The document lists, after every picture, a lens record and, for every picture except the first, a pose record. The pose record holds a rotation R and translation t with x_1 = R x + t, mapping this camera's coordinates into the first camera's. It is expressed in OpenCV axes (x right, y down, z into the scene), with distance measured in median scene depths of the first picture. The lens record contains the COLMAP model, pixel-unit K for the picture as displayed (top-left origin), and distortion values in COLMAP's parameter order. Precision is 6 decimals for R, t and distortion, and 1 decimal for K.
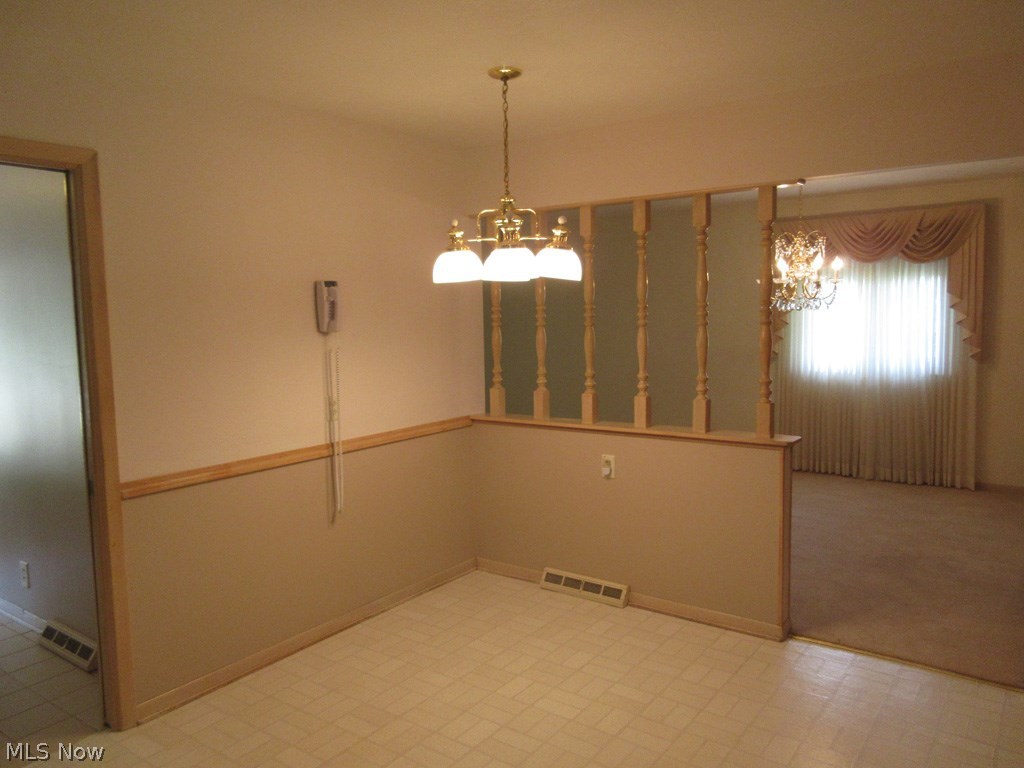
lens RADIAL K [[761.0, 0, 515.5], [0, 761.0, 377.1], [0, 0, 1]] dist [0.013708, 0.000072]
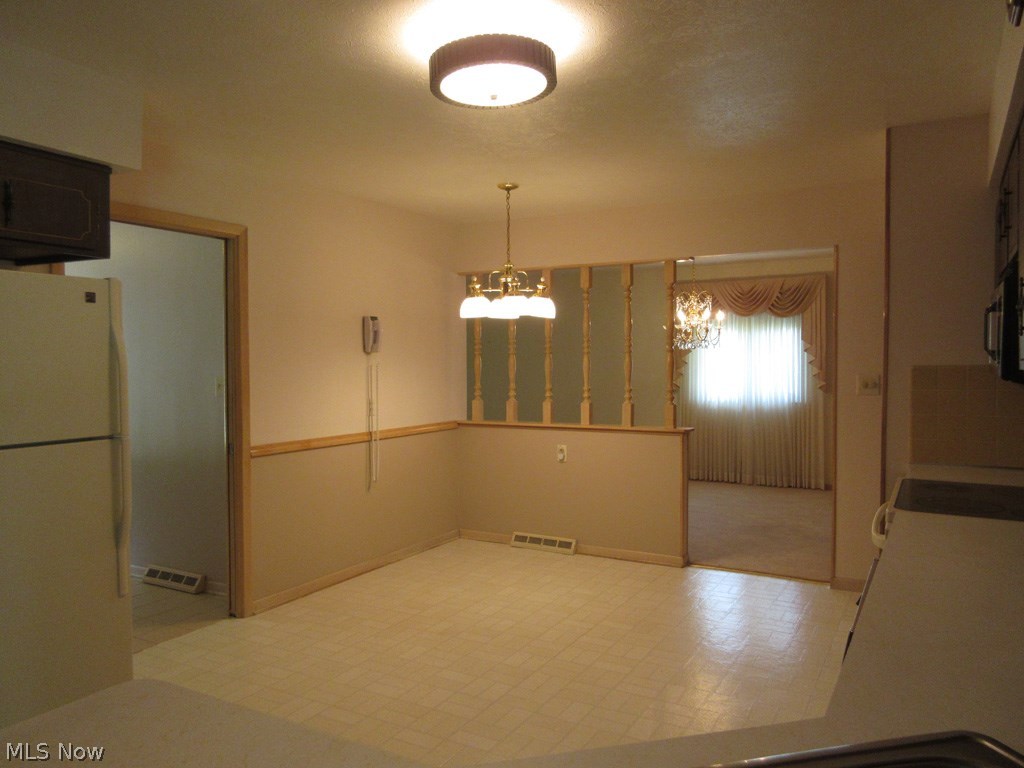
lens RADIAL K [[761.0, 0, 515.5], [0, 761.0, 377.1], [0, 0, 1]] dist [0.013708, 0.000072]
pose [[0.993068, 0.012824, 0.116836, -0.131871], [-0.004558, 0.997484, -0.070744, 0.078769], [-0.117449, 0.069721, 0.990628, -0.395509]]
